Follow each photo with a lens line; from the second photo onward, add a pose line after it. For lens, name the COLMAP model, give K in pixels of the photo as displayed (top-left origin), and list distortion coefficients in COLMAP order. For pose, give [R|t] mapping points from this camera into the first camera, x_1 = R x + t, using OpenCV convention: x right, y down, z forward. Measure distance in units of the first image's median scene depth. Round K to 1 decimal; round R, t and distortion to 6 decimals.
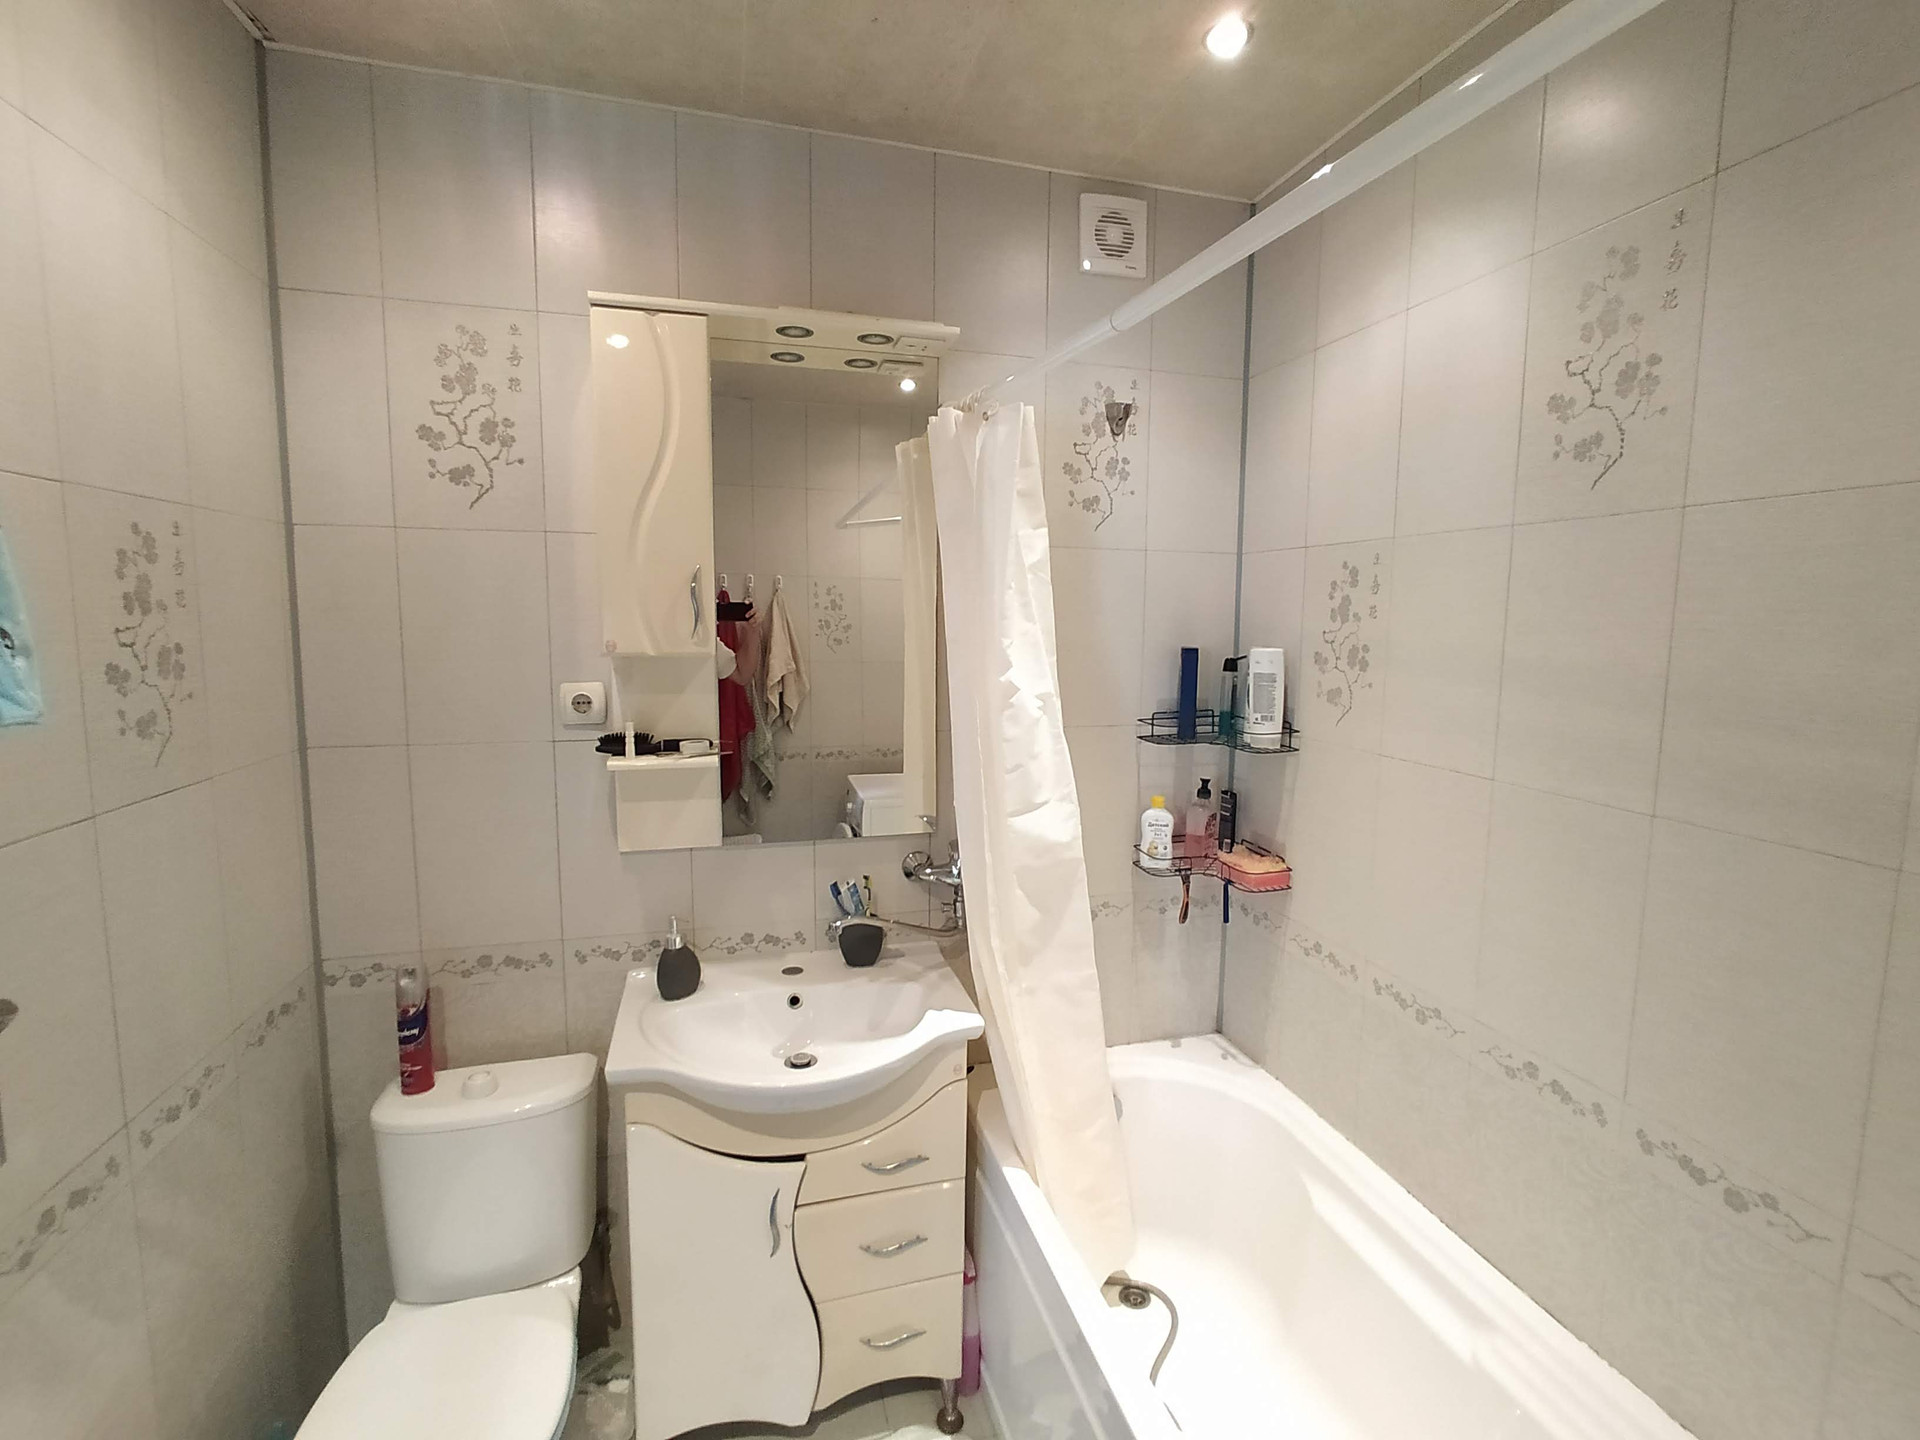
lens RADIAL K [[865.4, 0, 966.1], [0, 865.4, 711.7], [0, 0, 1]] dist [-0.028523, 0.013085]
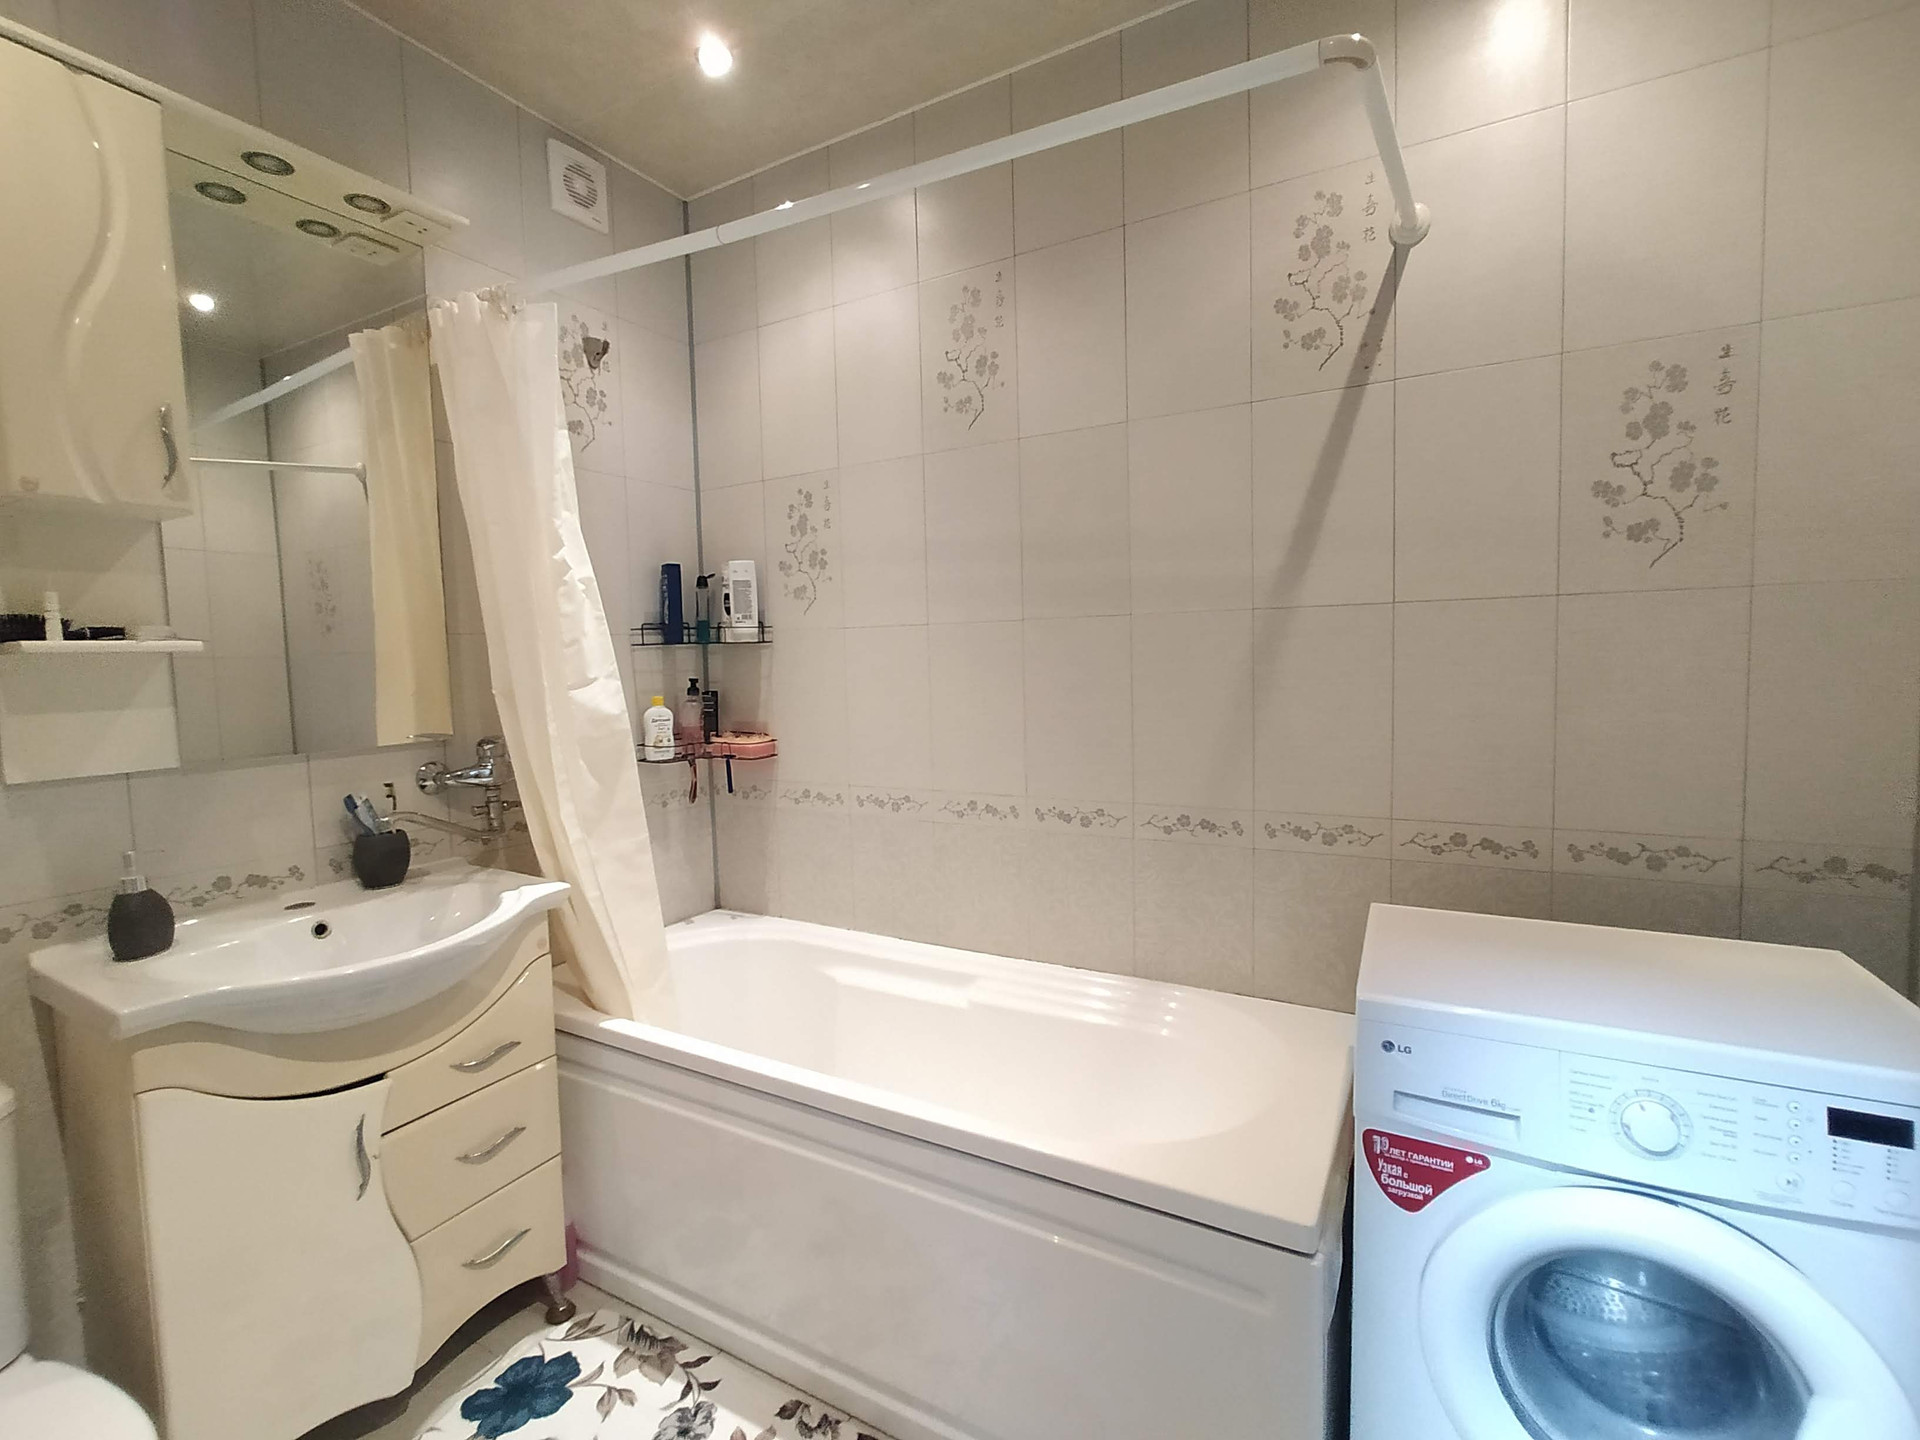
lens RADIAL K [[865.4, 0, 966.1], [0, 865.4, 711.7], [0, 0, 1]] dist [-0.028523, 0.013085]
pose [[0.704247, -0.077801, 0.705679, -0.327483], [0.113383, 0.993545, -0.003615, 0.191729], [-0.700843, 0.082558, 0.708522, -0.083731]]
